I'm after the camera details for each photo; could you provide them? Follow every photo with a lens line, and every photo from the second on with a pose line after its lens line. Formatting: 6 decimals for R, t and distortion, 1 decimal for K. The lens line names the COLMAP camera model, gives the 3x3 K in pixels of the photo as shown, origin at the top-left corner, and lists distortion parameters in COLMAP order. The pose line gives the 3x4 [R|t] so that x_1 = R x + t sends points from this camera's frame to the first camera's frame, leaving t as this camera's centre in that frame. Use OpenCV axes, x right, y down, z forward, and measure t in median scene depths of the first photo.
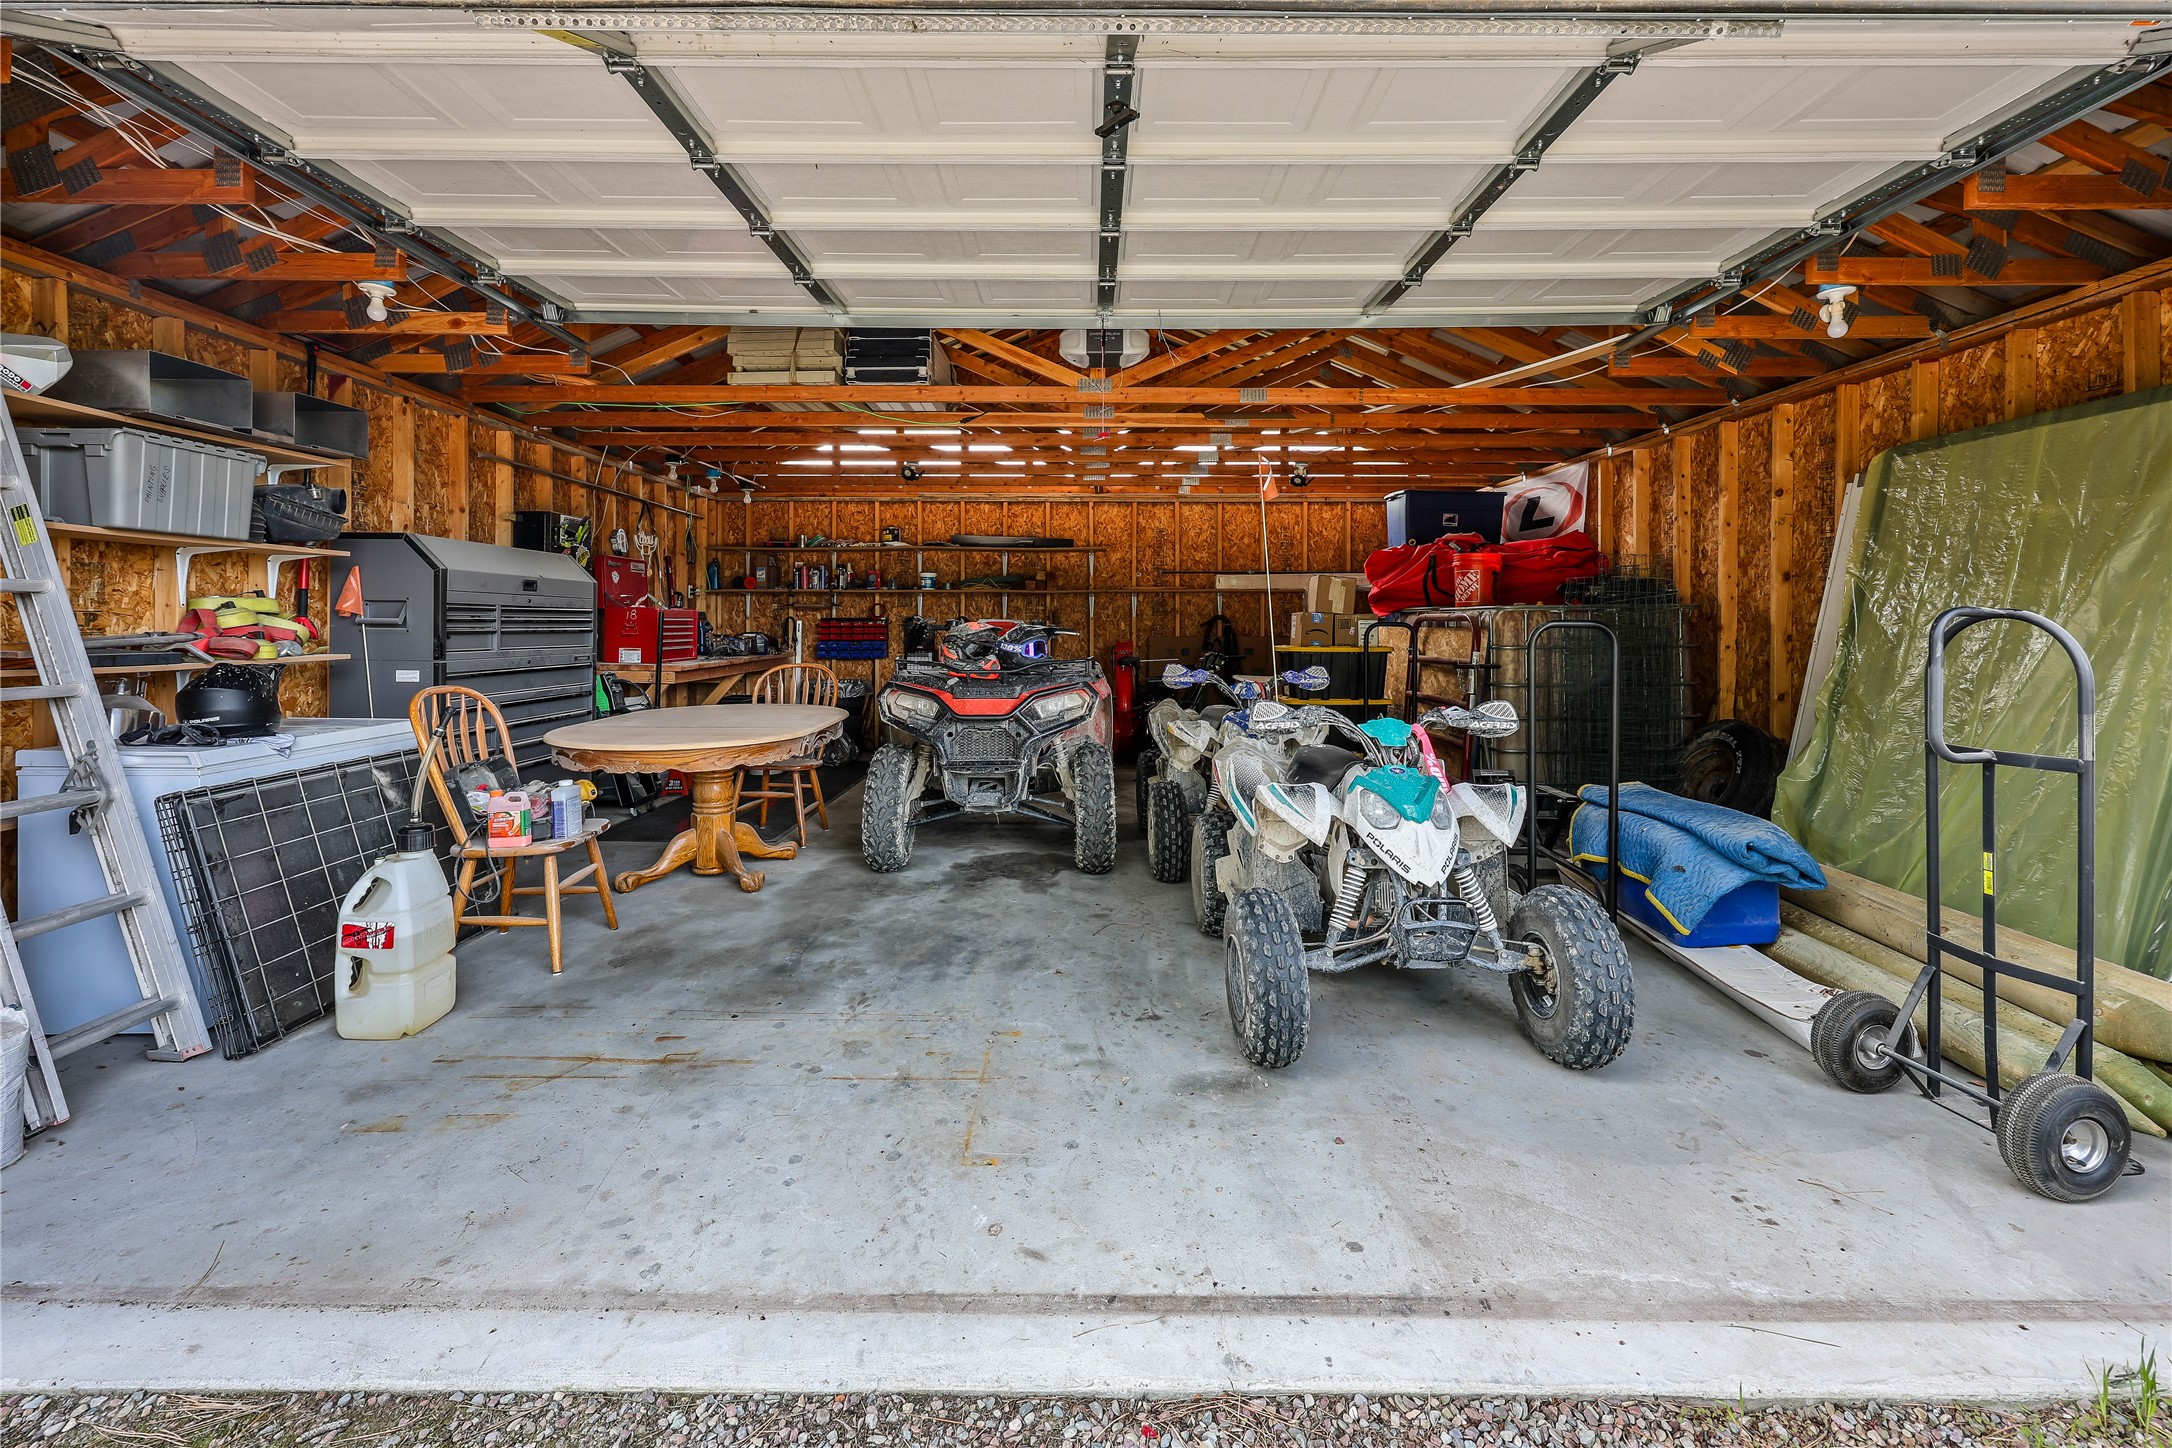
lens RADIAL K [[909.2, 0, 1067.1], [0, 909.2, 629.7], [0, 0, 1]] dist [-0.002201, -0.000313]
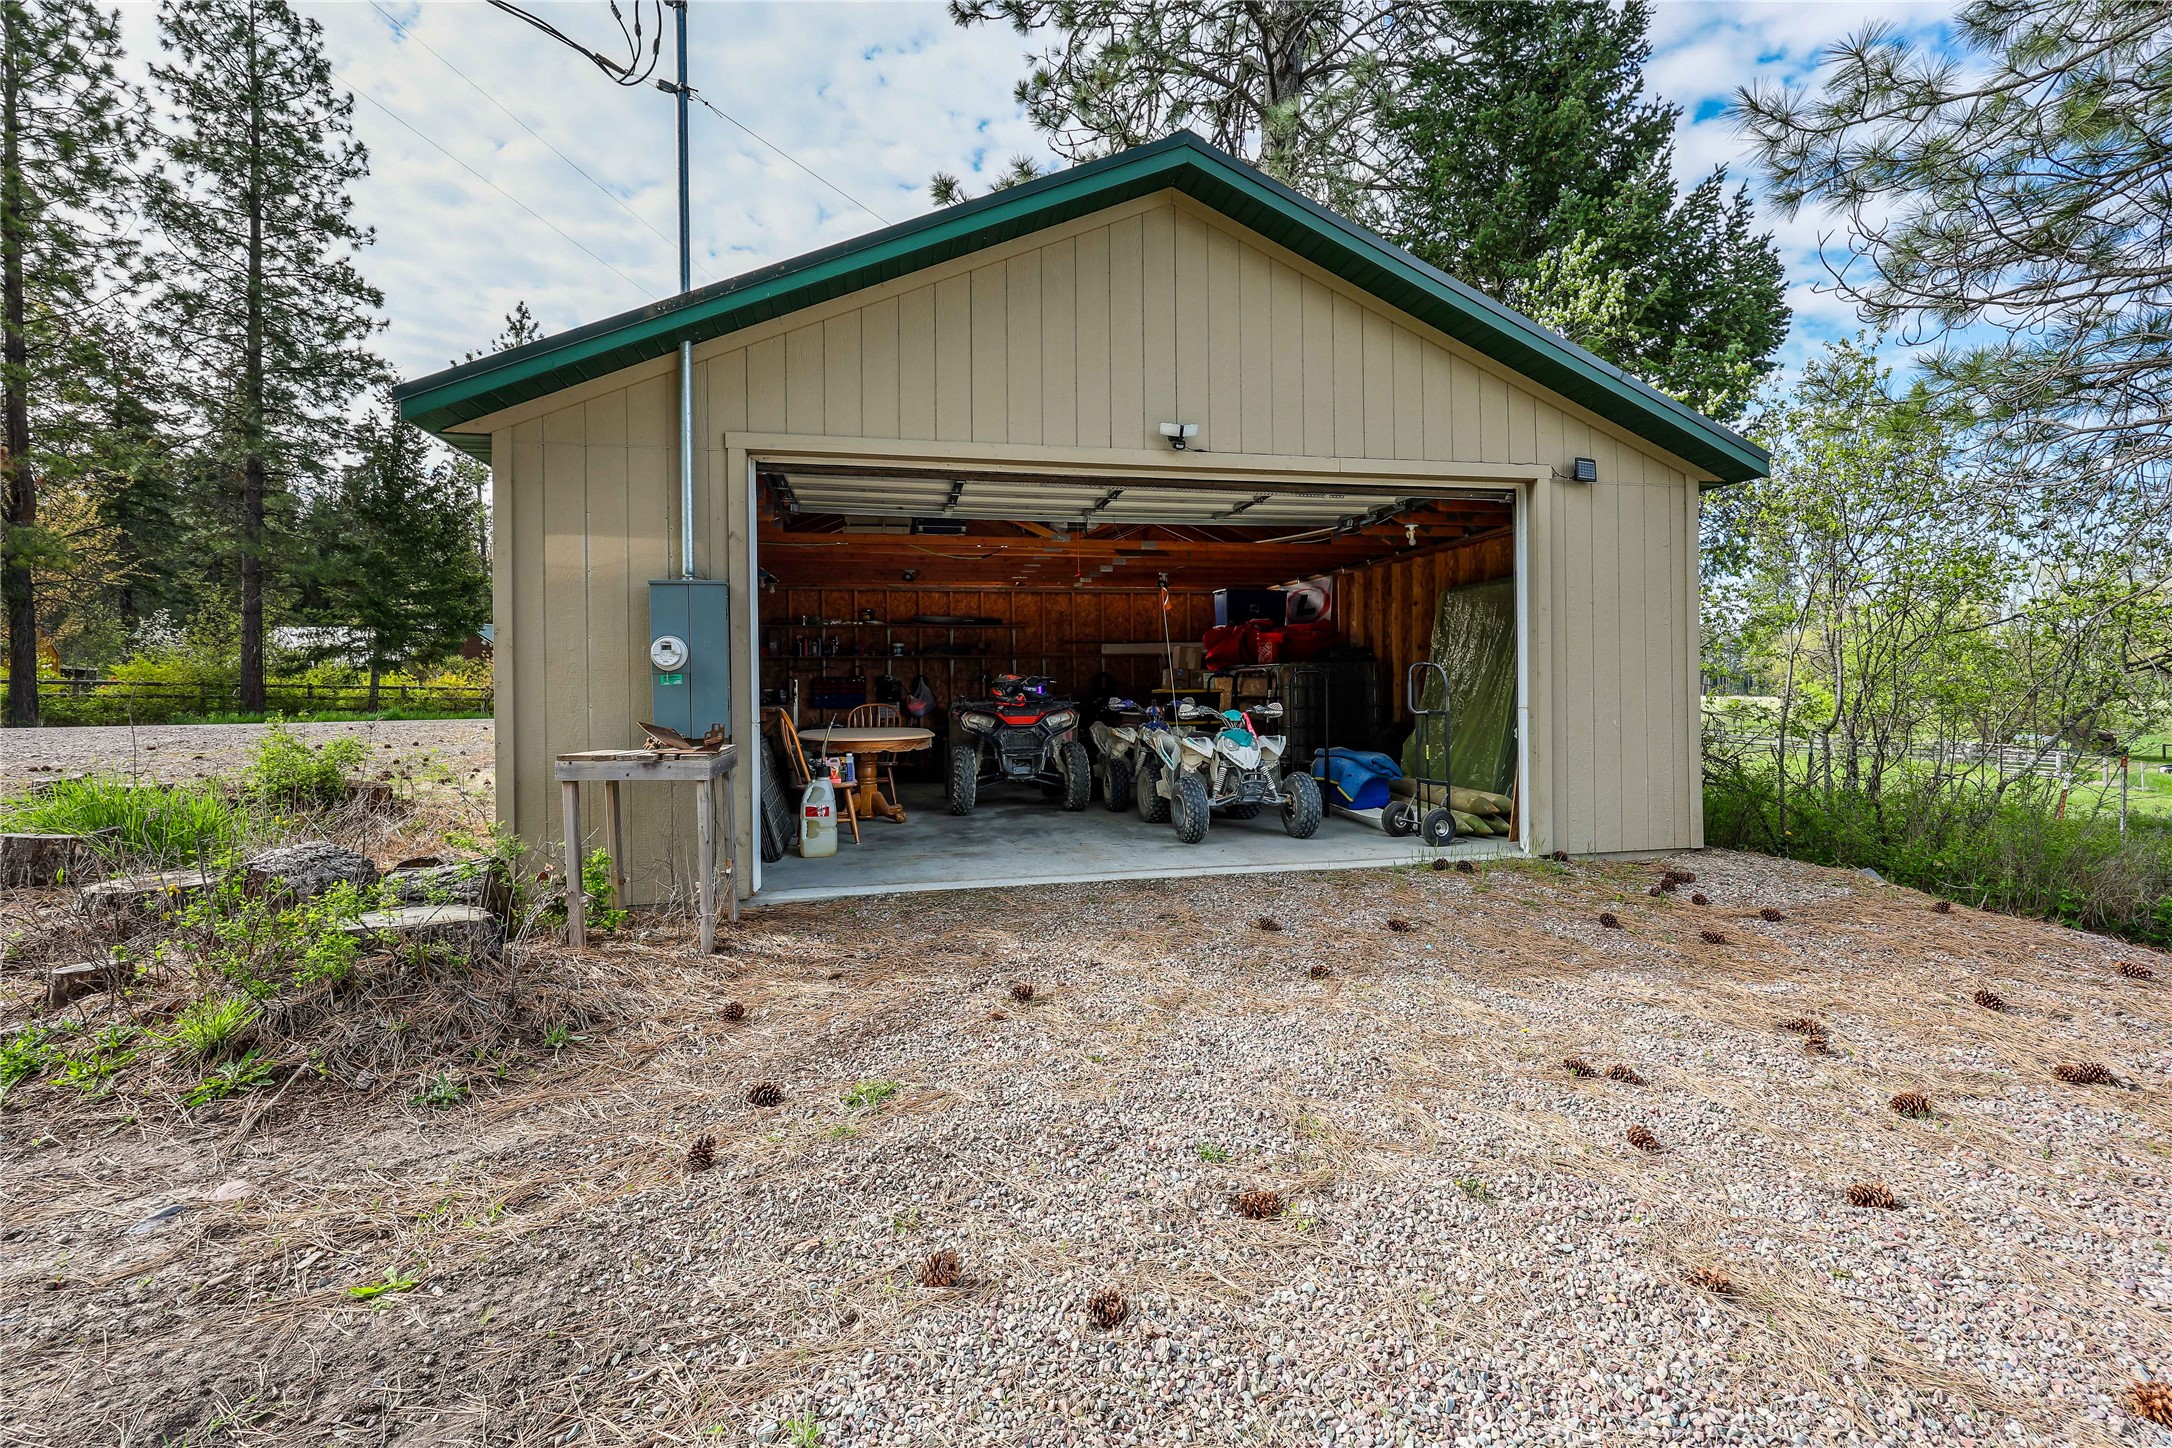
lens RADIAL K [[947.8, 0, 1085.0], [0, 947.8, 710.4], [0, 0, 1]] dist [-0.000489, 0.000486]
pose [[0.974972, -0.018823, 0.221529, -0.378563], [0.014921, 0.999703, 0.019273, 0.028610], [-0.221826, -0.015486, 0.974963, -0.879829]]
